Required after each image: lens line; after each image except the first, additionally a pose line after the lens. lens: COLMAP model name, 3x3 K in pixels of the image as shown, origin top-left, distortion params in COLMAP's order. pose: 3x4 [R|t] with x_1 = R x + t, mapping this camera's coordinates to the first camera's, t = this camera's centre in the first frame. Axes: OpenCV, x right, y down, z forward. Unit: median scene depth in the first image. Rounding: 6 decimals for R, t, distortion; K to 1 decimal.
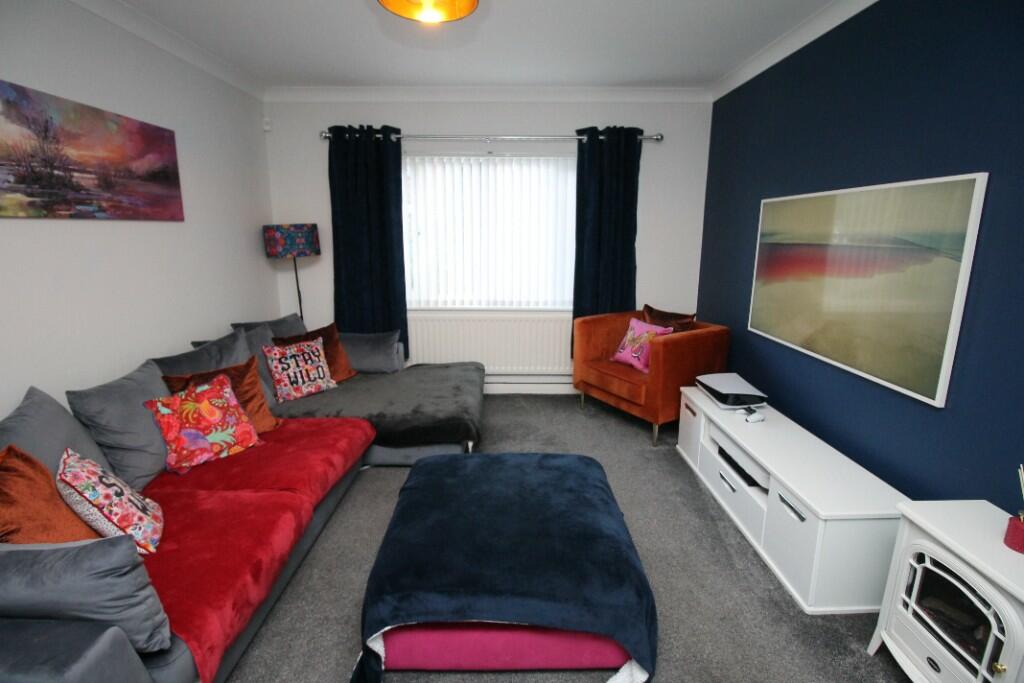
lens RADIAL K [[477.6, 0, 510.3], [0, 477.6, 330.8], [0, 0, 1]] dist [-0.000197, -0.013390]
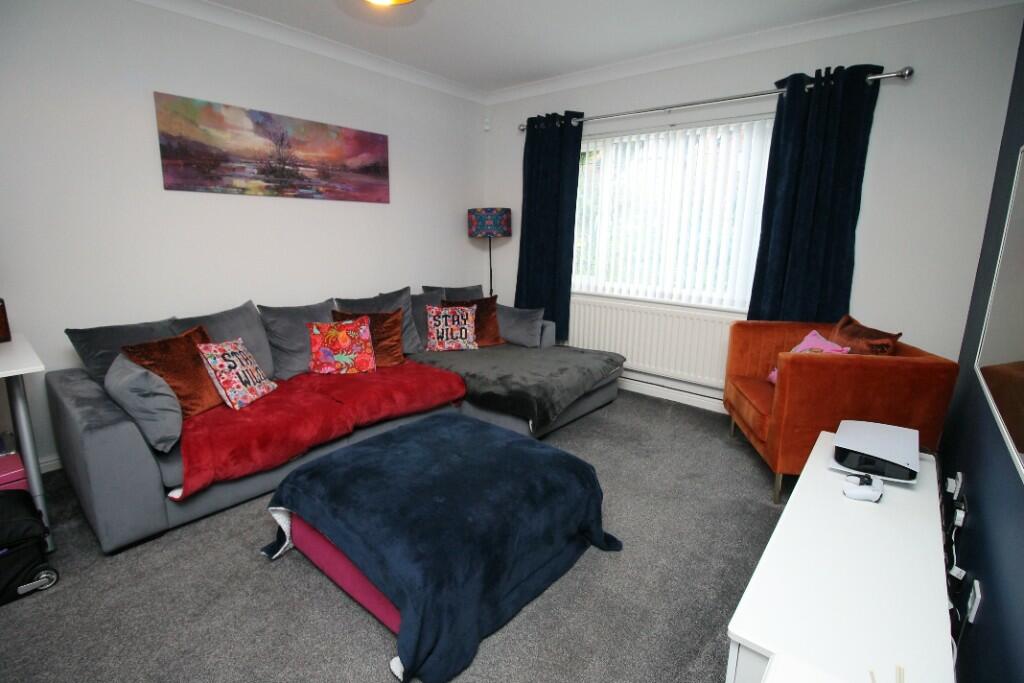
lens RADIAL K [[477.6, 0, 510.3], [0, 477.6, 330.8], [0, 0, 1]] dist [-0.000197, -0.013390]
pose [[0.764314, 0.144030, -0.628553, 0.465756], [-0.145919, 0.988083, 0.048979, 0.007984], [0.628117, 0.054283, 0.776223, 0.191436]]
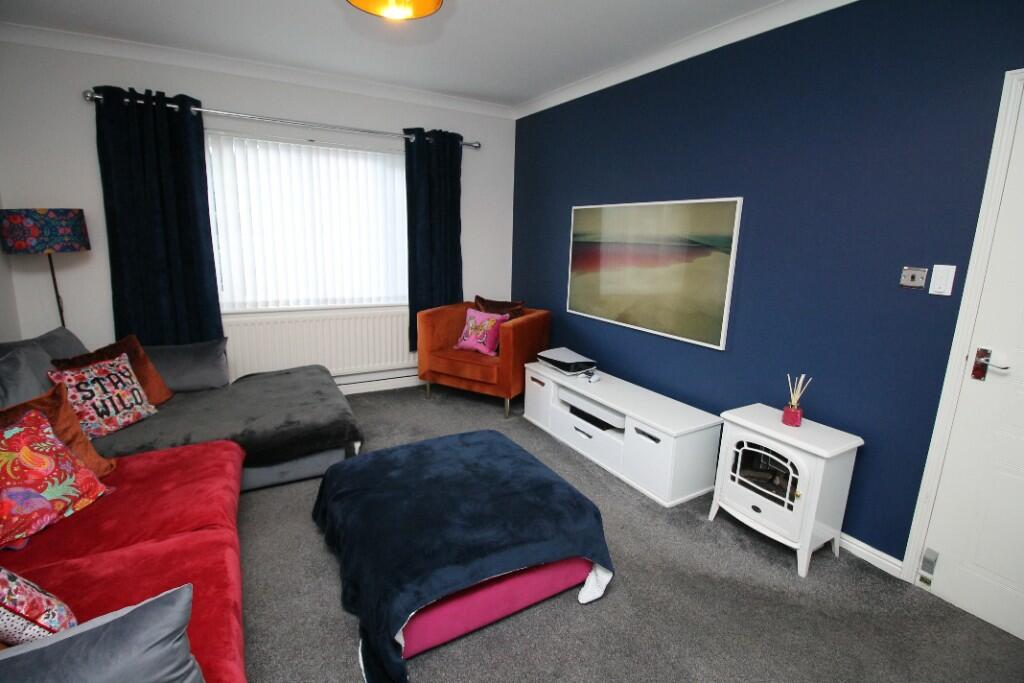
lens RADIAL K [[477.6, 0, 510.3], [0, 477.6, 330.8], [0, 0, 1]] dist [-0.000197, -0.013390]
pose [[0.865421, -0.078223, 0.494902, -0.269925], [0.075523, 0.996818, 0.025490, 0.004991], [-0.495321, 0.015317, 0.868575, 0.001174]]
